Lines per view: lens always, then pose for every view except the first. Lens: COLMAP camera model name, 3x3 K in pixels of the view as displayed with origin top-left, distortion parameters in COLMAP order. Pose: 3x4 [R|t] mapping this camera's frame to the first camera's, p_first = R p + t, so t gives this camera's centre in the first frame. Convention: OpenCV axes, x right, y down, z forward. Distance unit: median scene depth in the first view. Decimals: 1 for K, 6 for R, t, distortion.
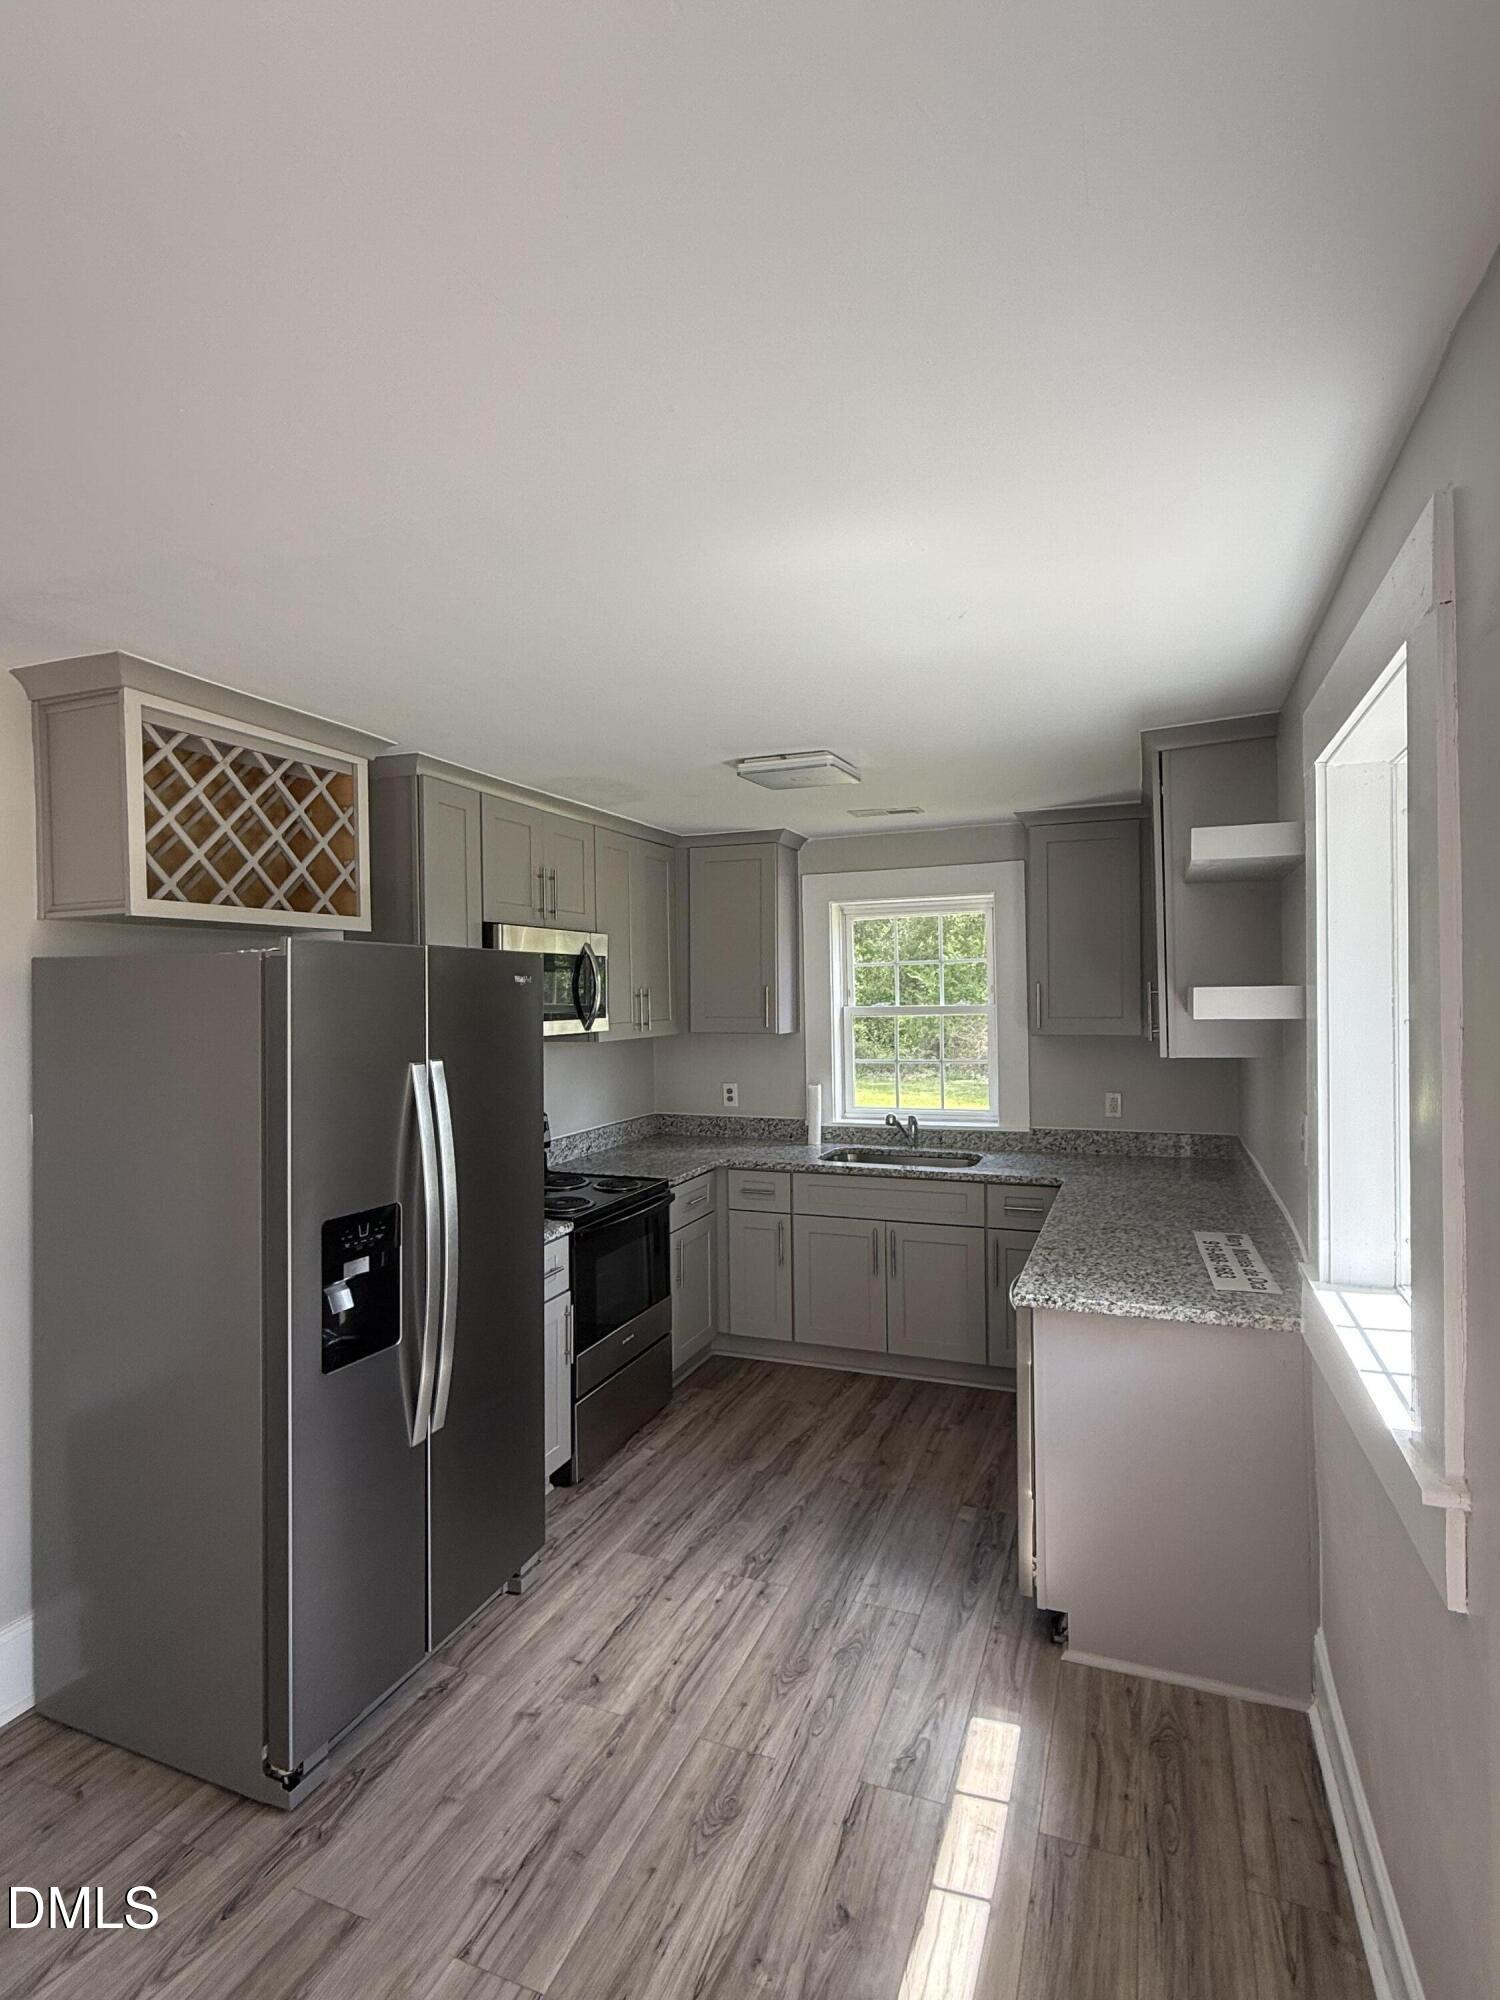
lens RADIAL K [[1023.6, 0, 754.2], [0, 1023.6, 998.2], [0, 0, 1]] dist [-0.002293, 0.000336]
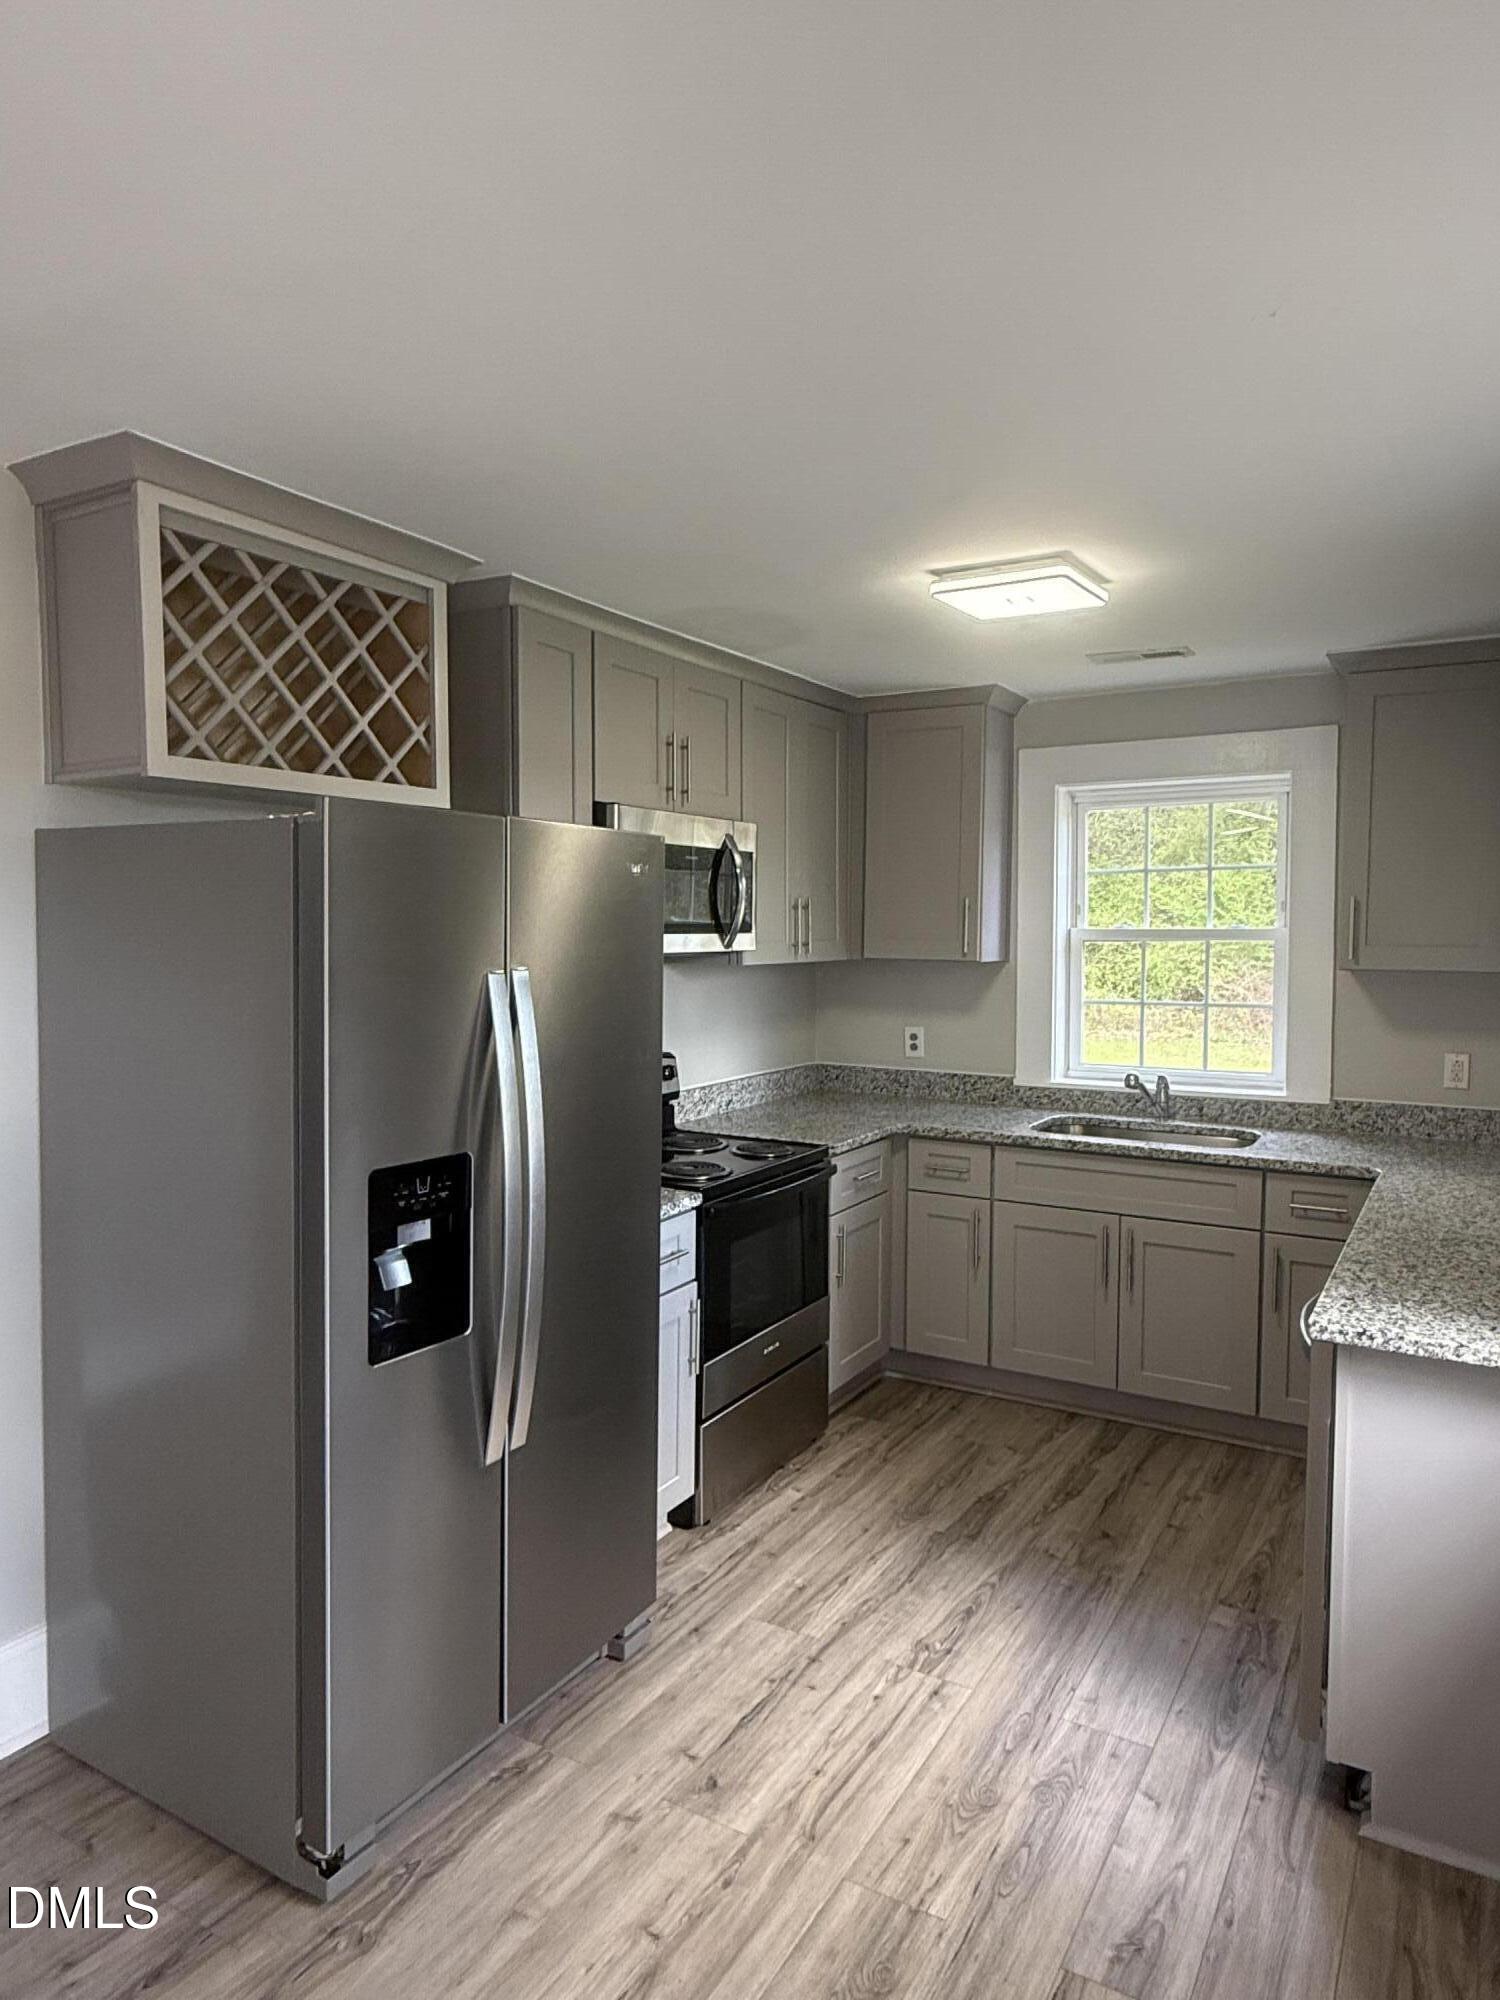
lens RADIAL K [[1281.7, 0, 750.0], [0, 1281.7, 1000.0], [0, 0, 1]] dist [-0.000573, 0.001535]
pose [[0.987566, 0.026416, -0.154967, 0.004703], [-0.018181, 0.998358, 0.054317, 0.023728], [0.156147, -0.050824, 0.986425, 0.072728]]
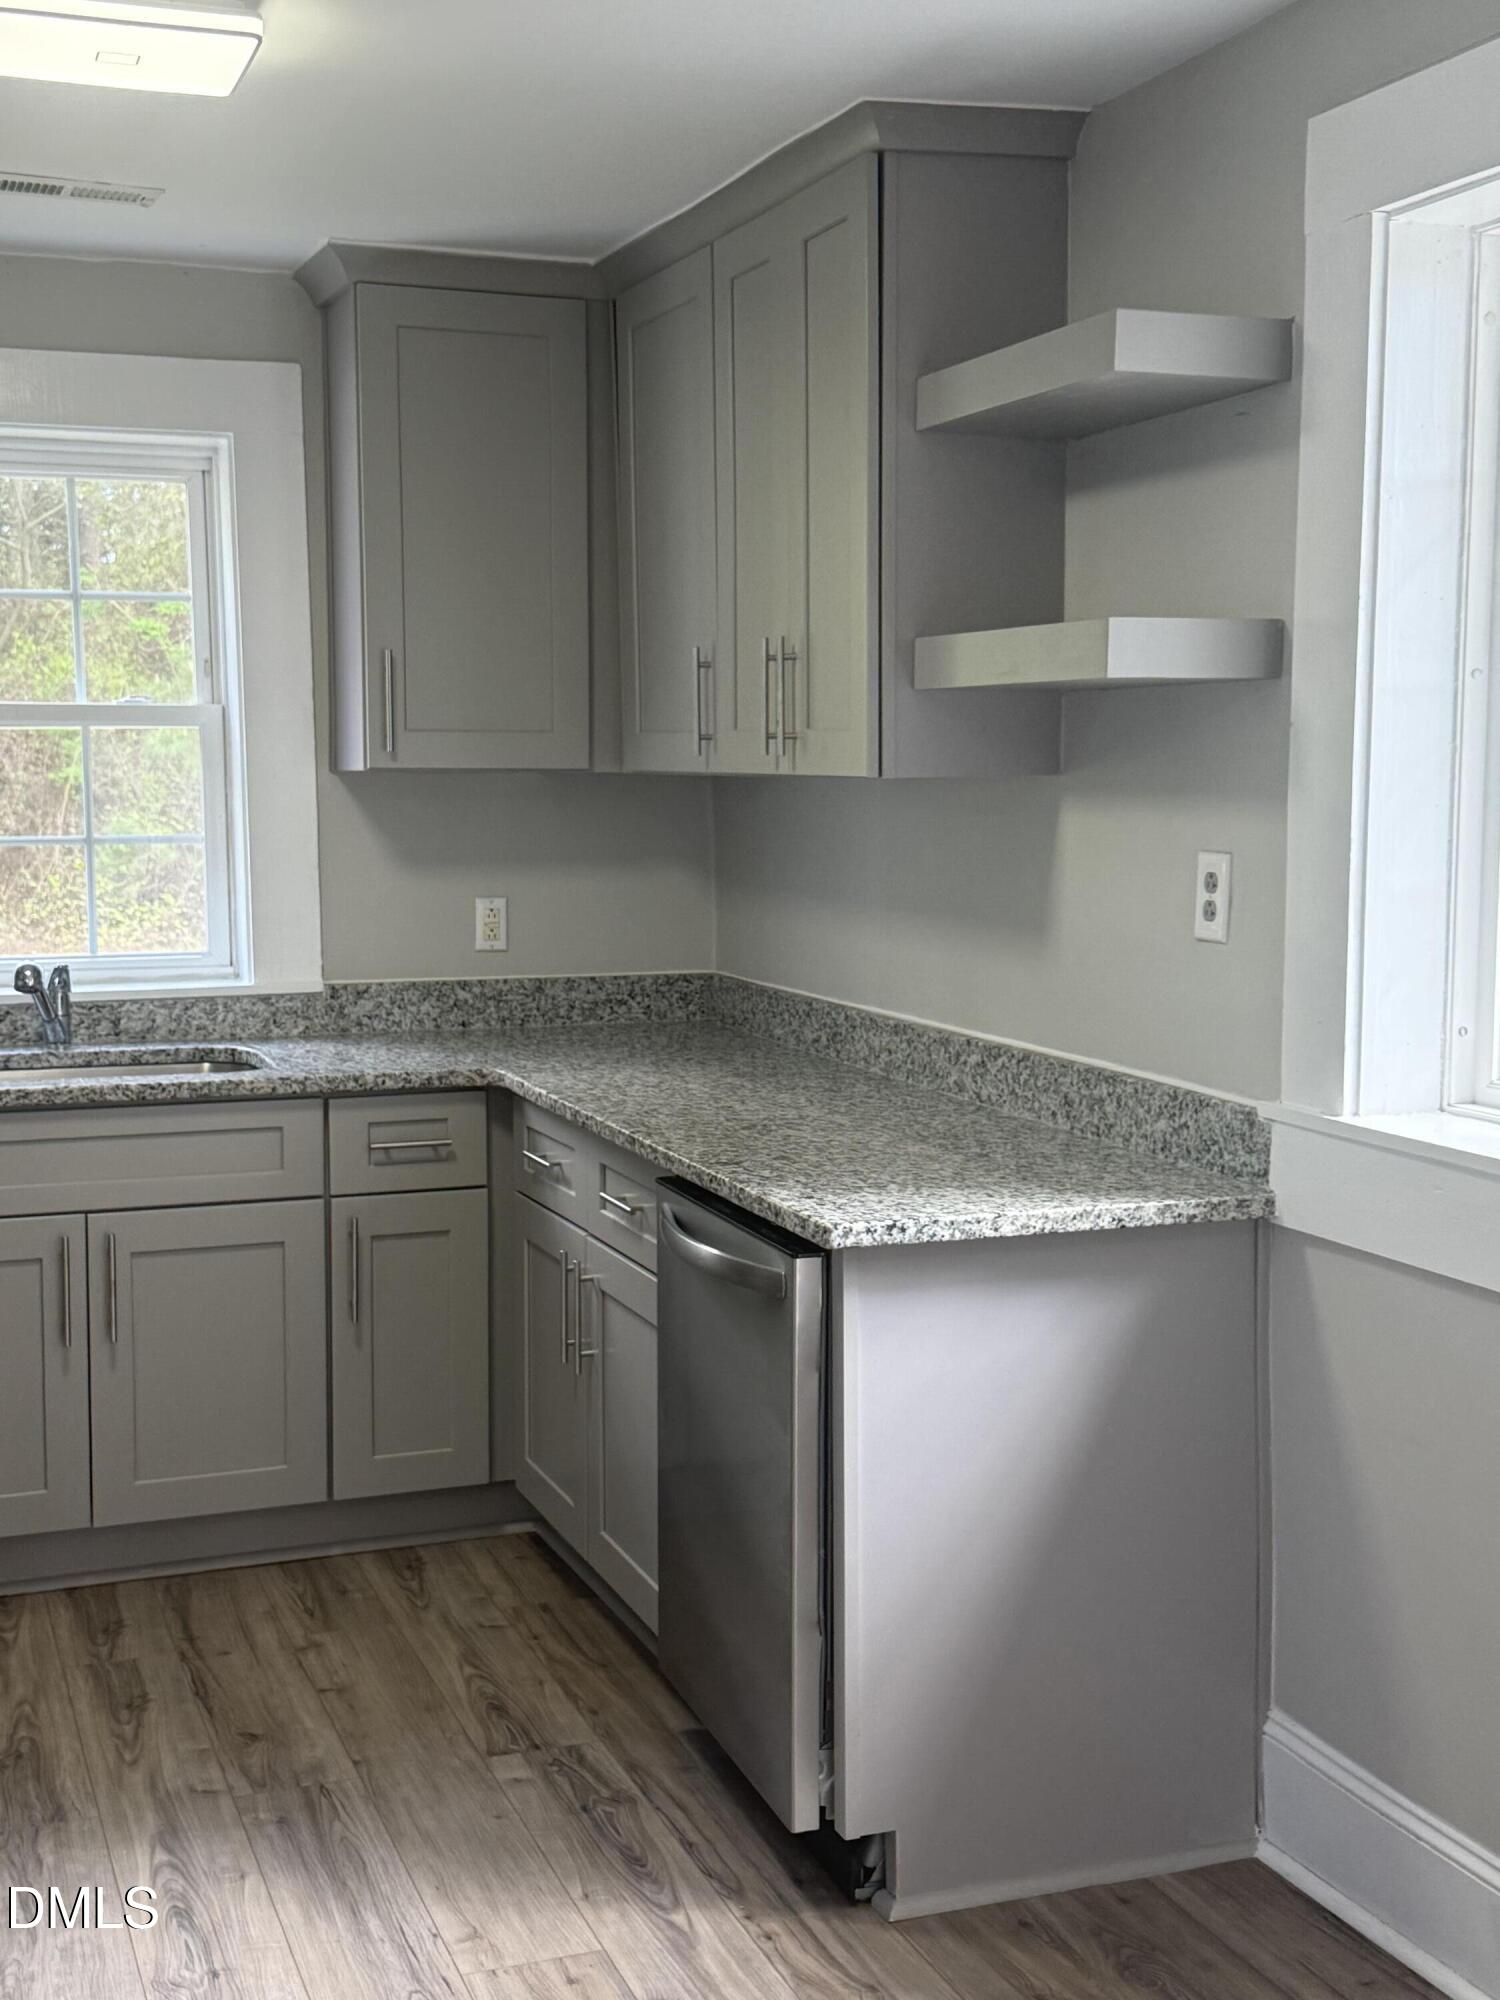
lens RADIAL K [[2453.1, 0, 753.0], [0, 2453.1, 1006.0], [0, 0, 1]] dist [0.096308, -0.018893]
pose [[0.740468, -0.051003, 0.670154, -0.478191], [-0.007329, 0.996444, 0.083934, 0.070140], [-0.672052, -0.067062, 0.737461, 0.130302]]
